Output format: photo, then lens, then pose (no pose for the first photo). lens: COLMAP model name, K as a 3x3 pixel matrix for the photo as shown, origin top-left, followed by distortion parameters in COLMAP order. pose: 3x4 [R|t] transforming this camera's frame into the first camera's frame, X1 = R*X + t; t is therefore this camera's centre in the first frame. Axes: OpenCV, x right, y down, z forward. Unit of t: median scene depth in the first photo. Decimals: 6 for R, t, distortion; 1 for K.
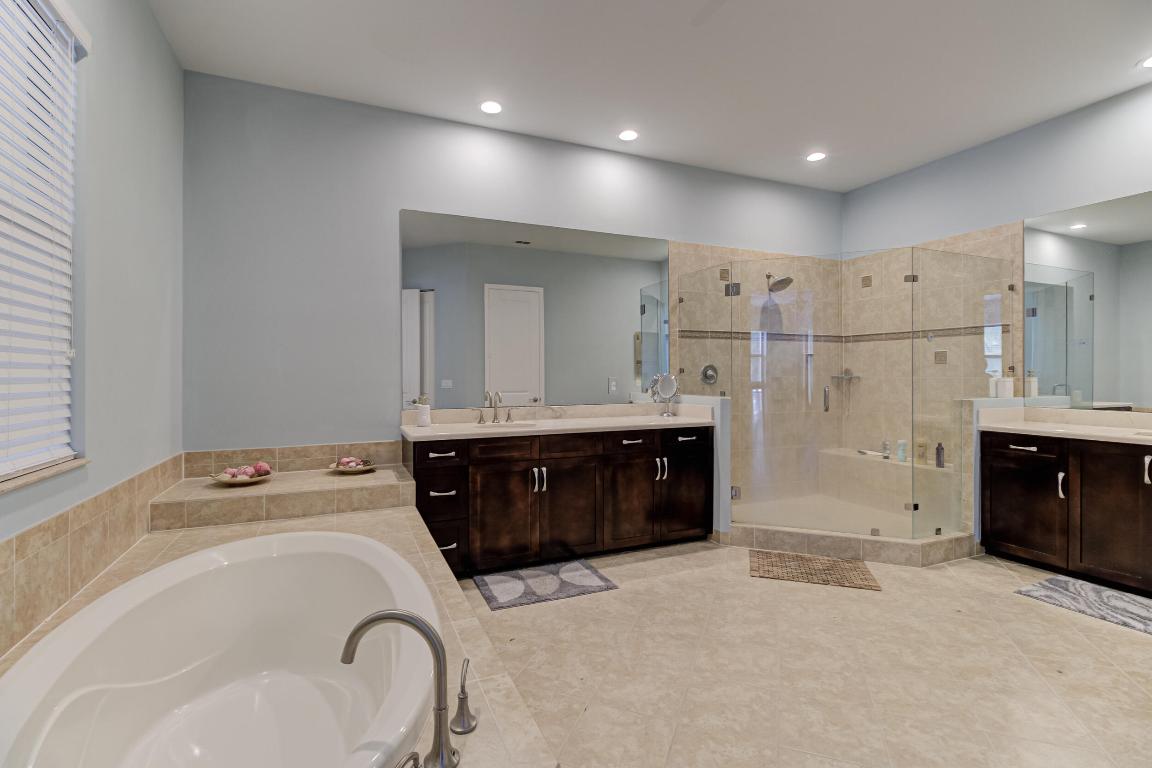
lens RADIAL K [[529.7, 0, 570.7], [0, 529.7, 375.9], [0, 0, 1]] dist [0.020904, -0.014966]
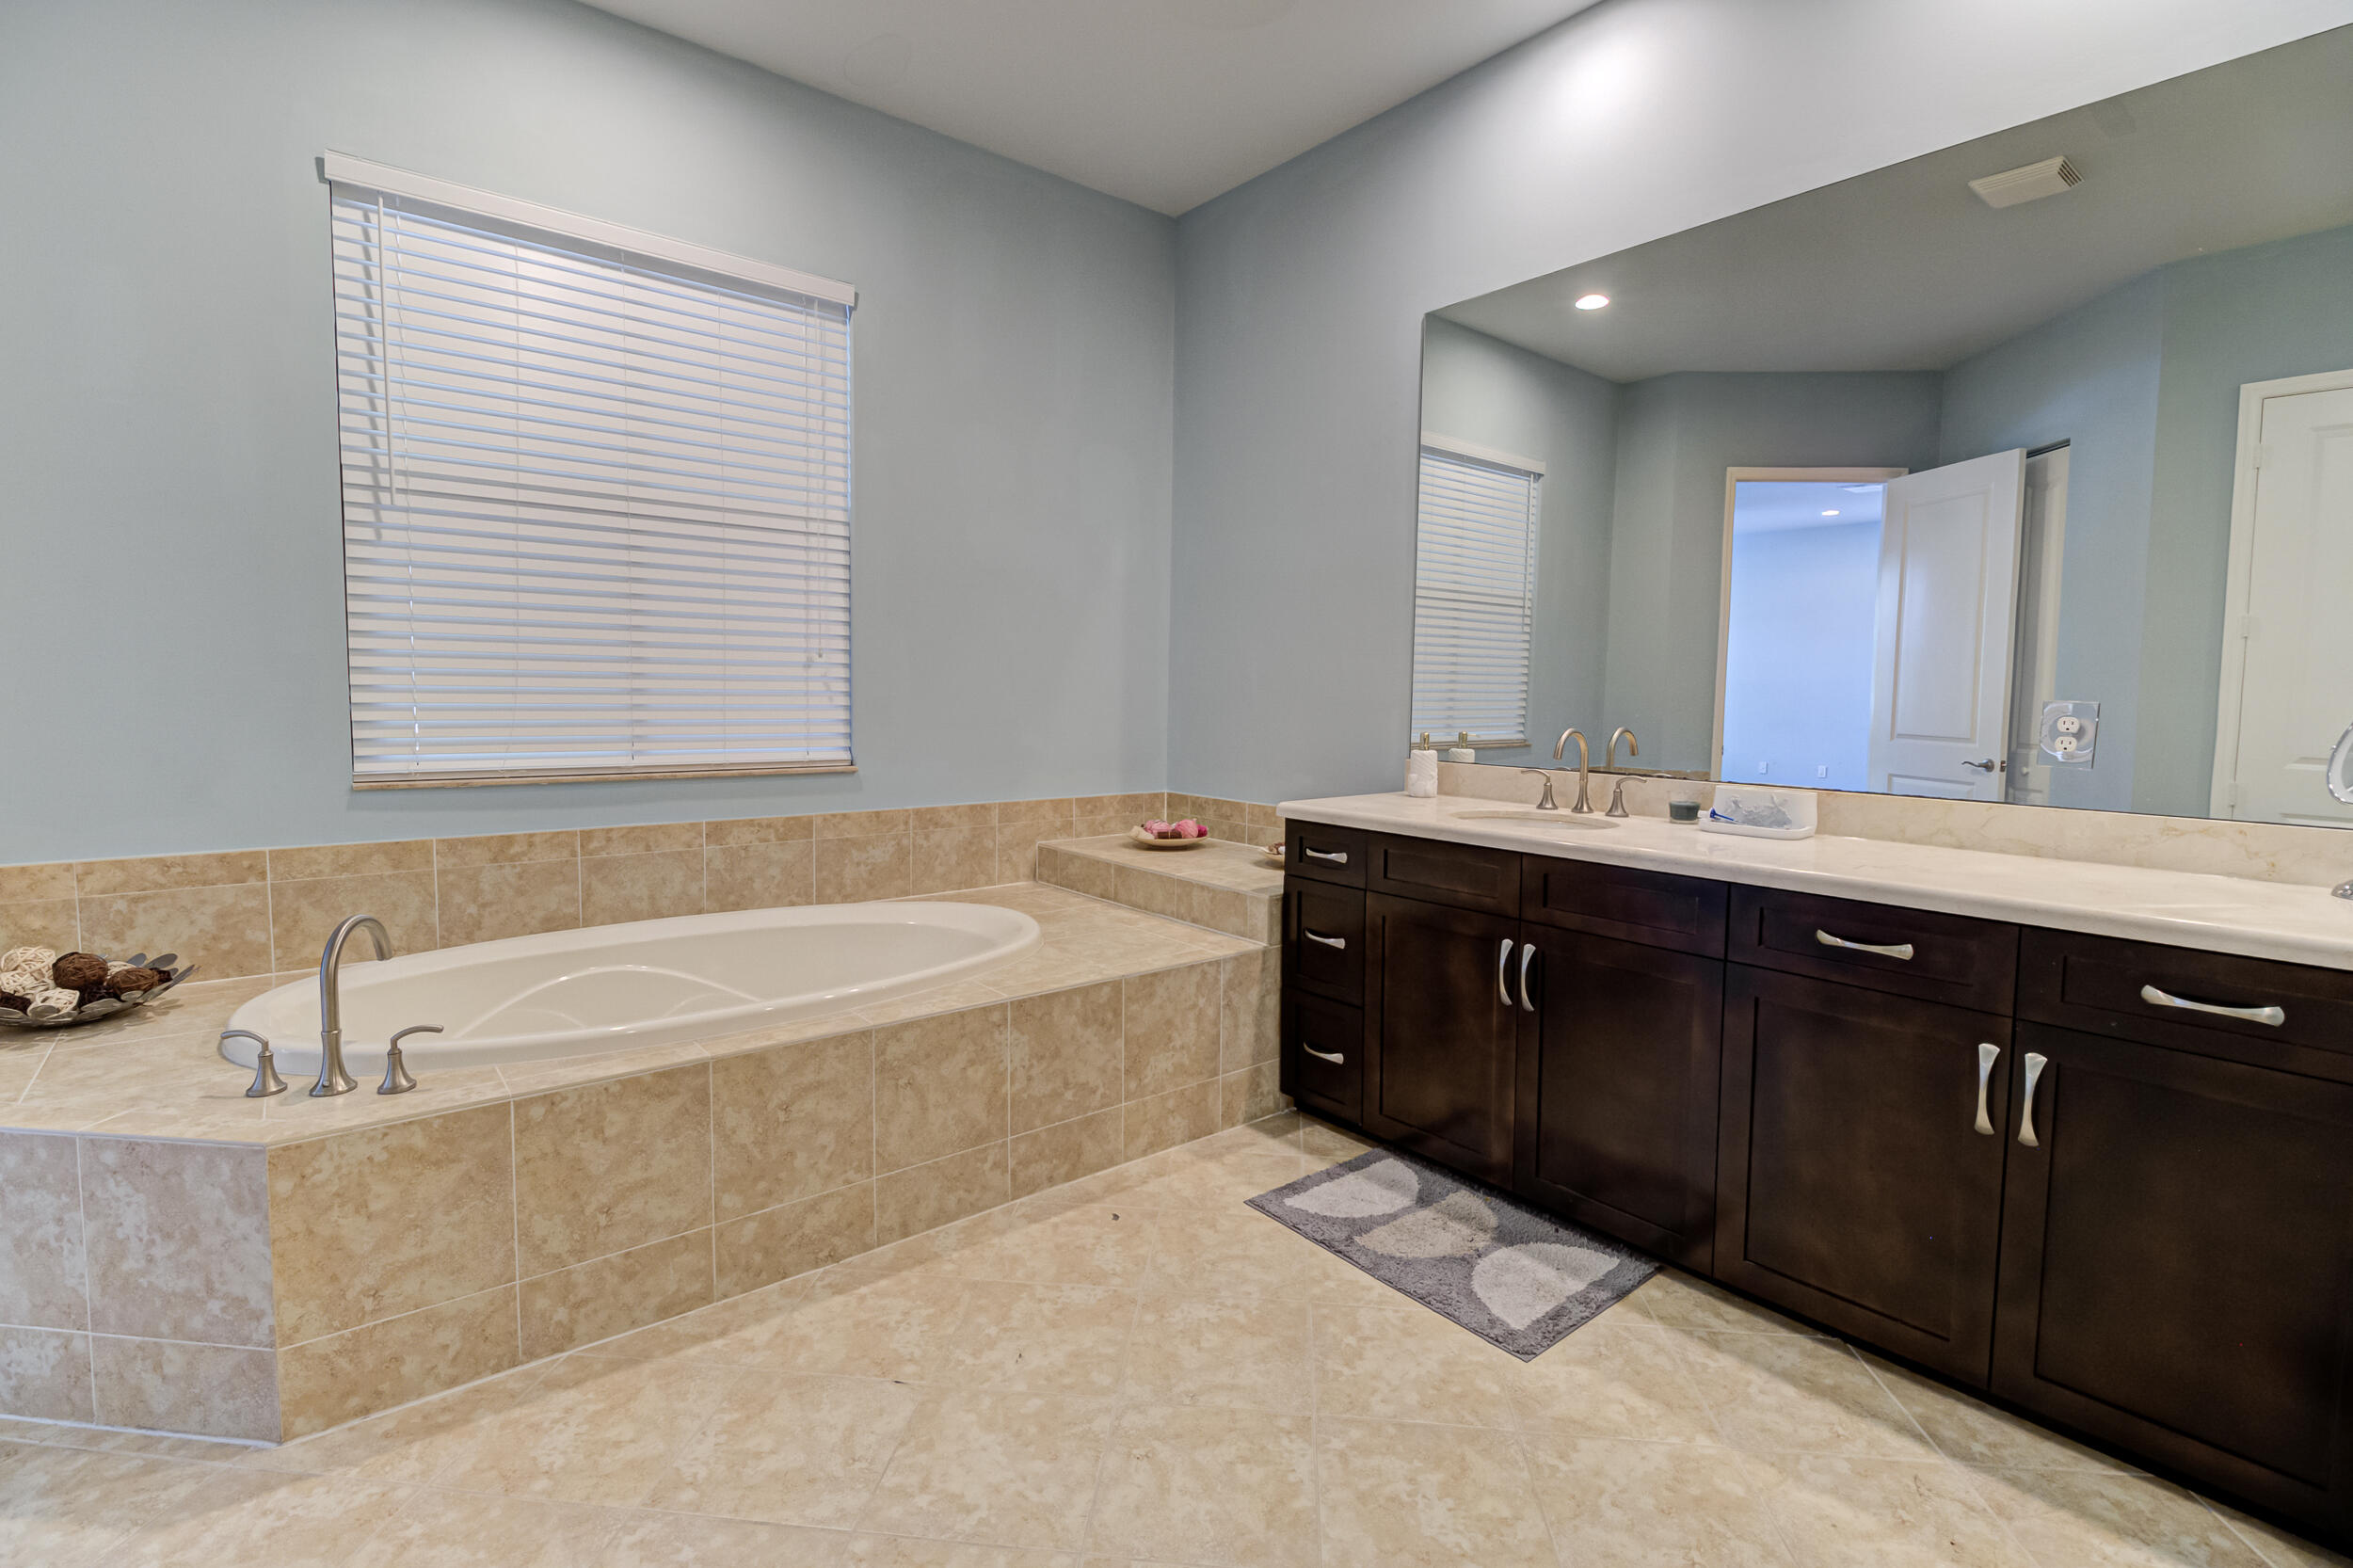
lens RADIAL K [[1081.9, 0, 1165.7], [0, 1081.9, 767.4], [0, 0, 1]] dist [0.020904, -0.014966]
pose [[0.269247, 0.079360, -0.959796, 0.602846], [-0.018089, 0.996840, 0.077348, 0.002772], [0.962901, -0.003464, 0.269832, 0.600888]]
